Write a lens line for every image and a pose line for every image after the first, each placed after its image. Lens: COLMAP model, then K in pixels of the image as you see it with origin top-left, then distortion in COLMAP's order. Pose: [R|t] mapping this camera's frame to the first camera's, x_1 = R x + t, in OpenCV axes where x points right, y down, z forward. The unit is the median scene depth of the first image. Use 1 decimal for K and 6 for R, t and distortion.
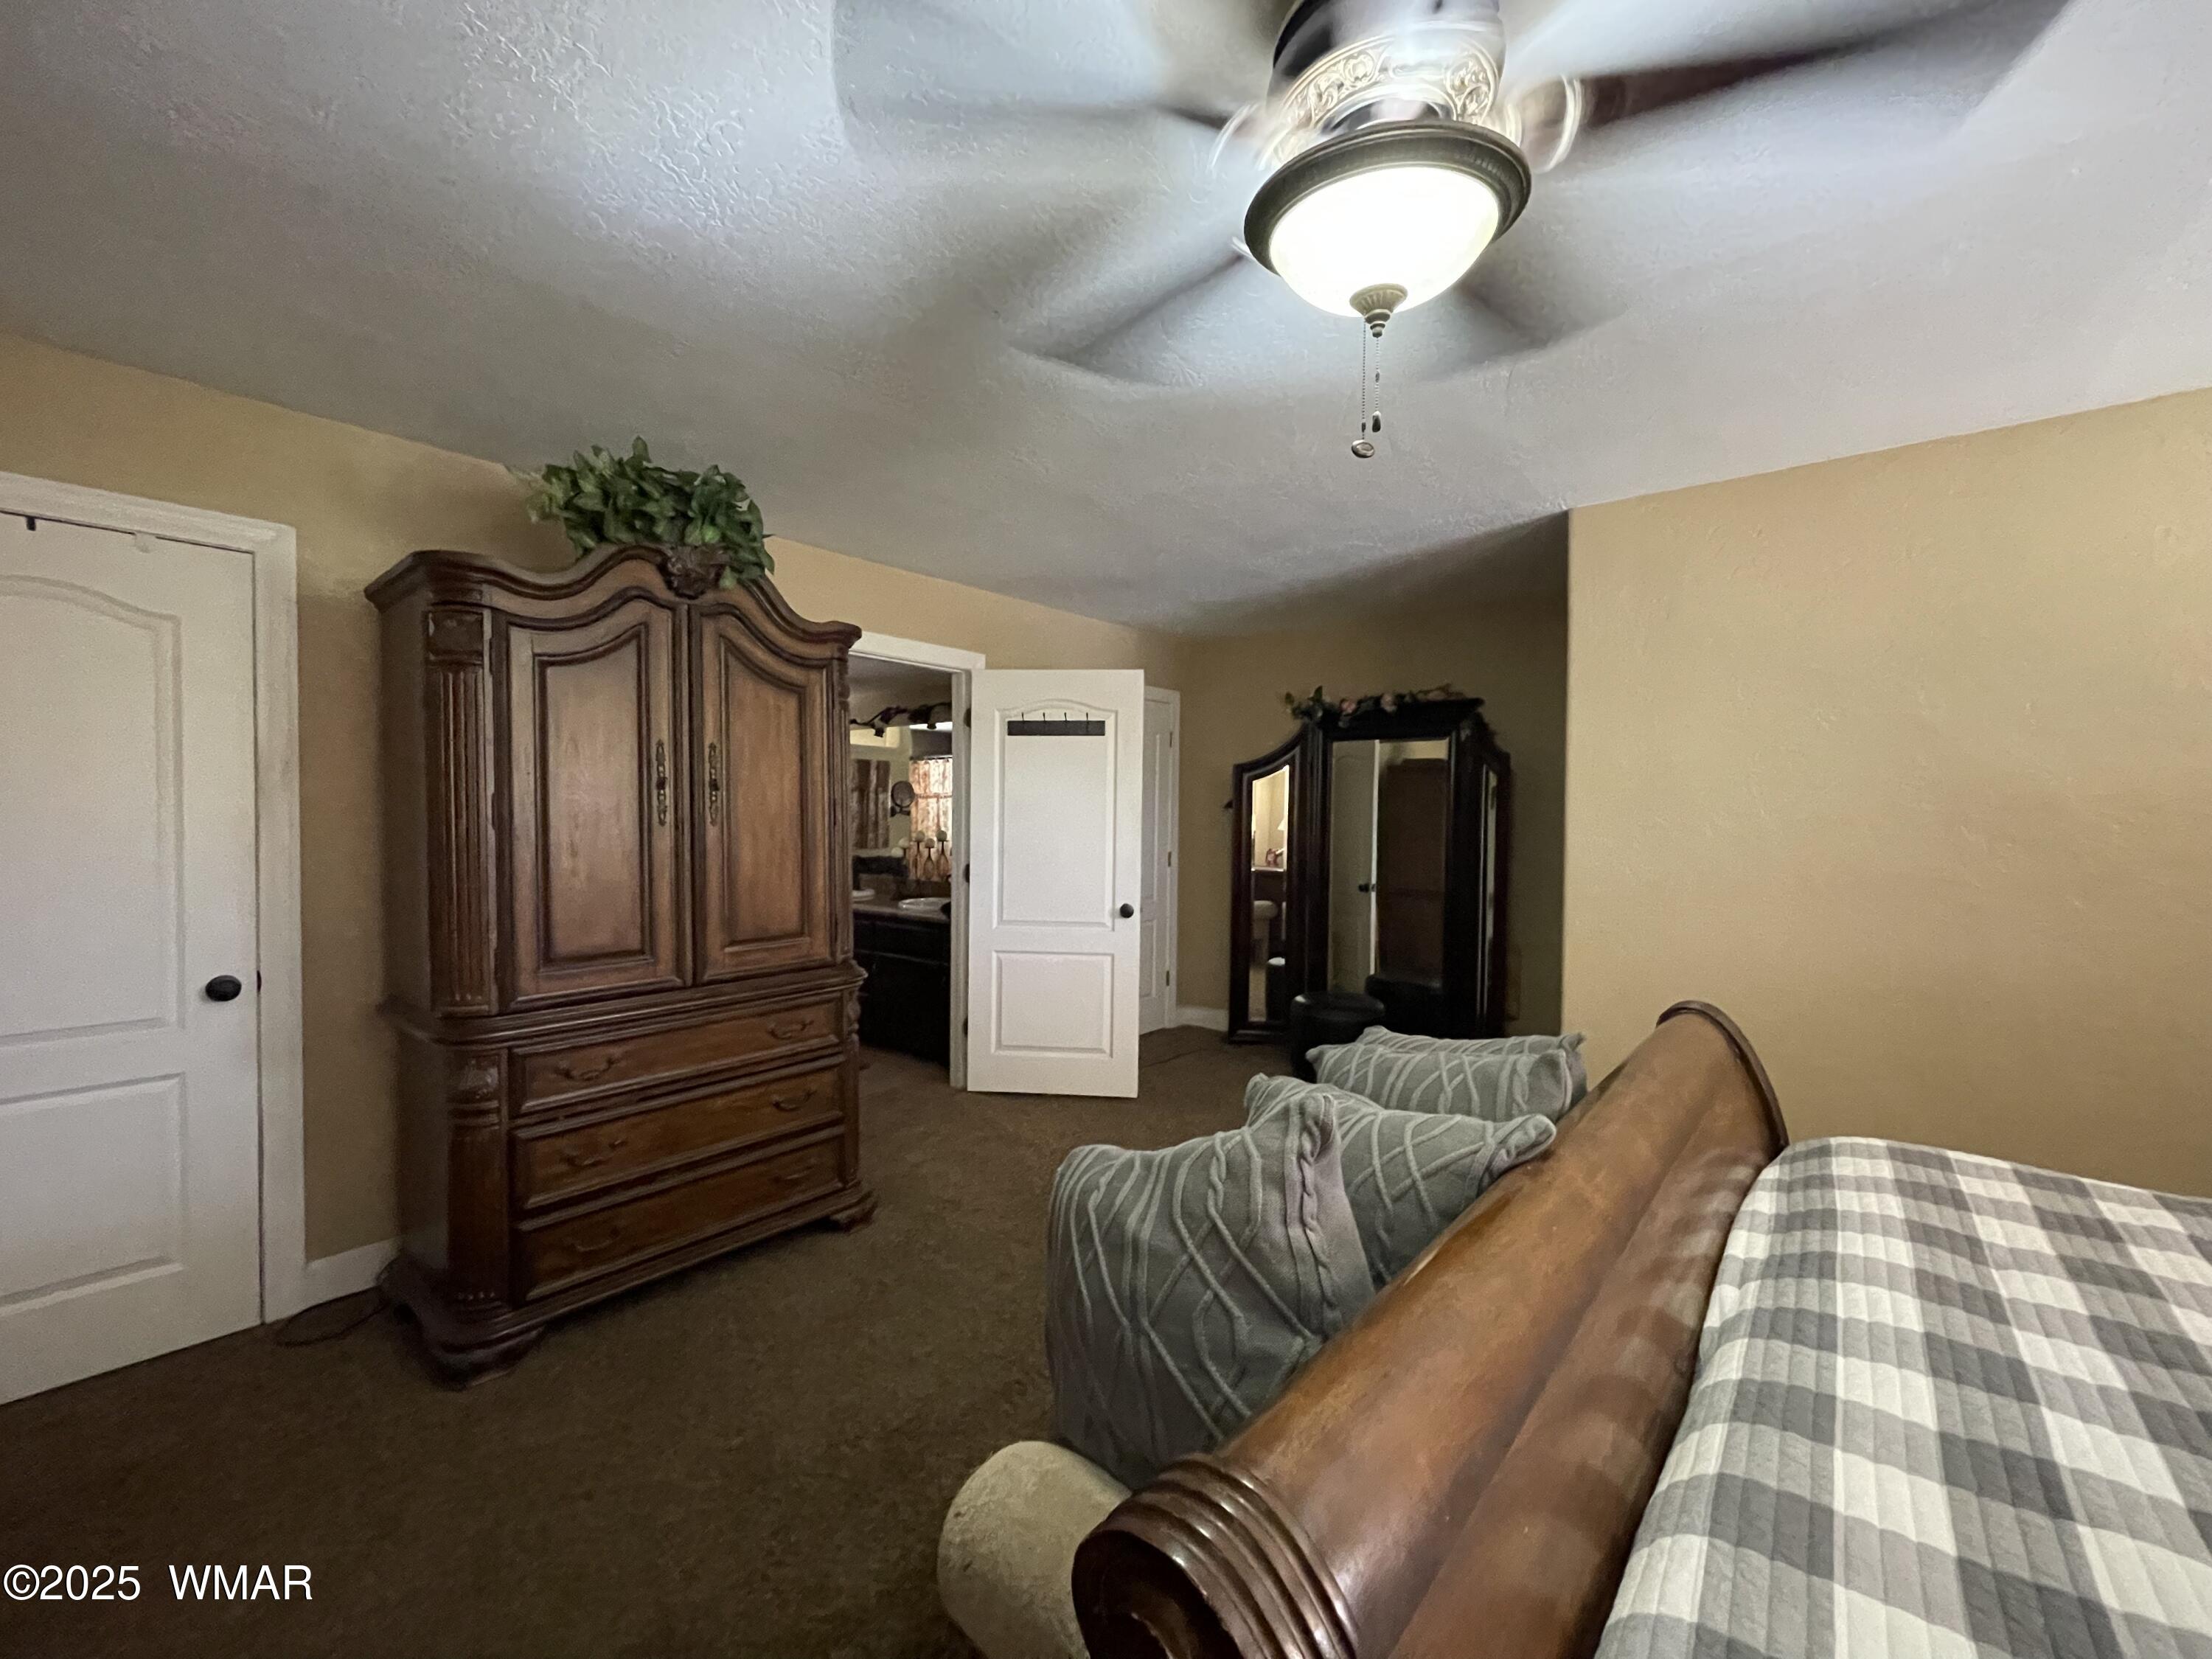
lens RADIAL K [[889.3, 0, 1105.0], [0, 889.3, 830.9], [0, 0, 1]] dist [-0.003846, 0.001721]
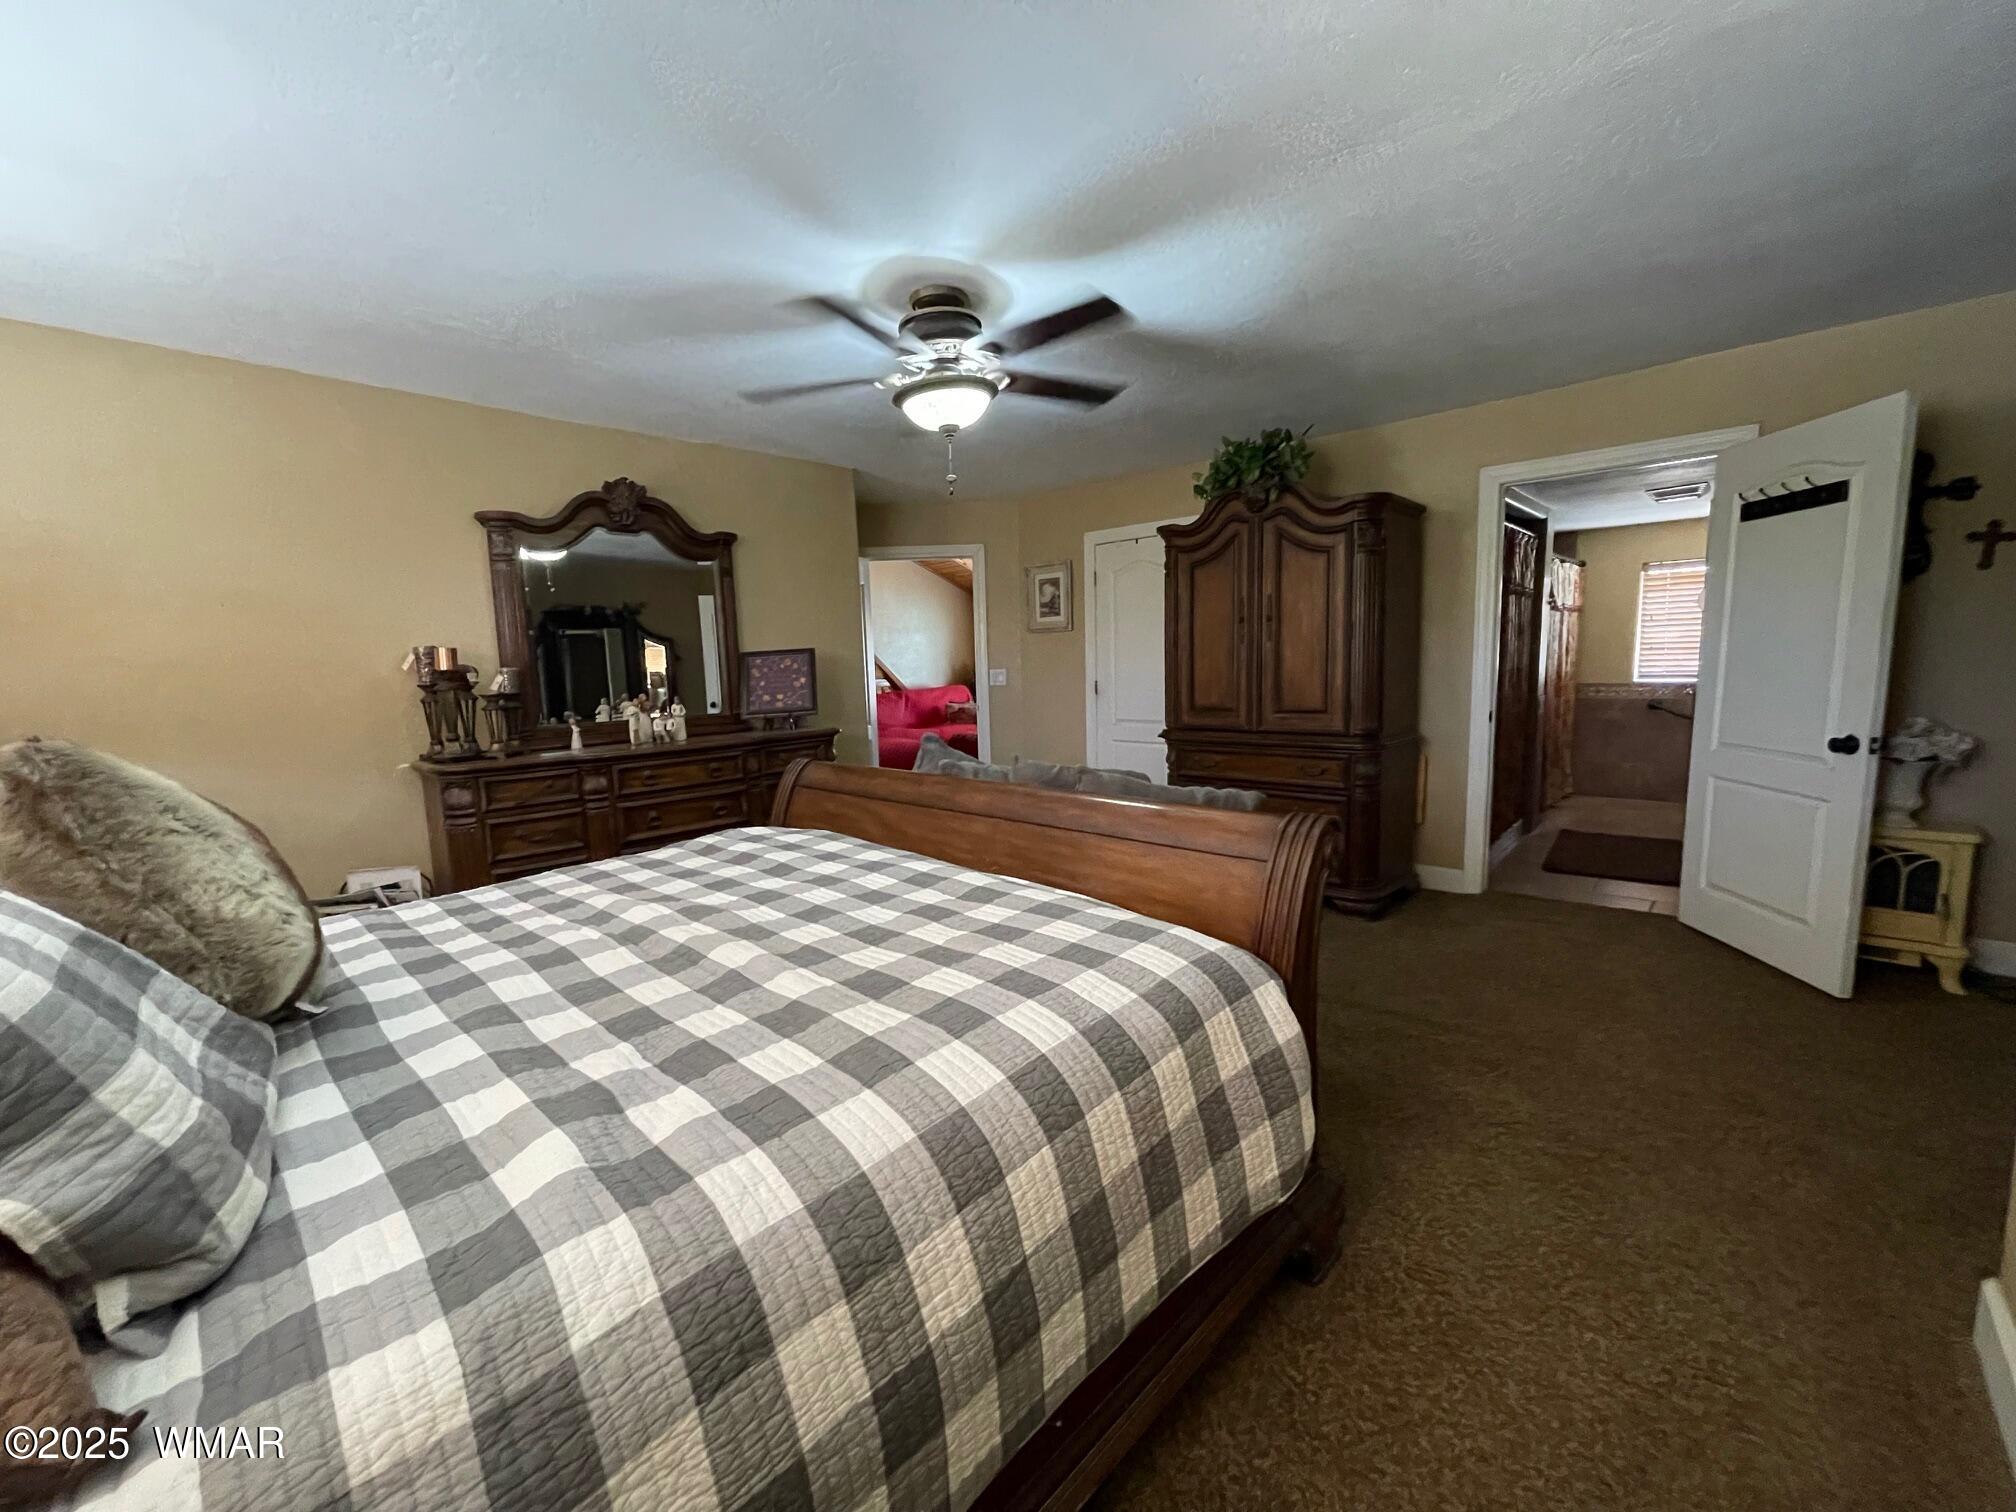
lens RADIAL K [[802.6, 0, 1003.8], [0, 802.6, 759.4], [0, 0, 1]] dist [0.001406, 0.000140]
pose [[-0.063336, 0.131887, -0.989239, 1.151995], [0.016148, 0.991235, 0.131119, 0.006735], [0.997862, -0.007669, -0.064910, 0.572610]]
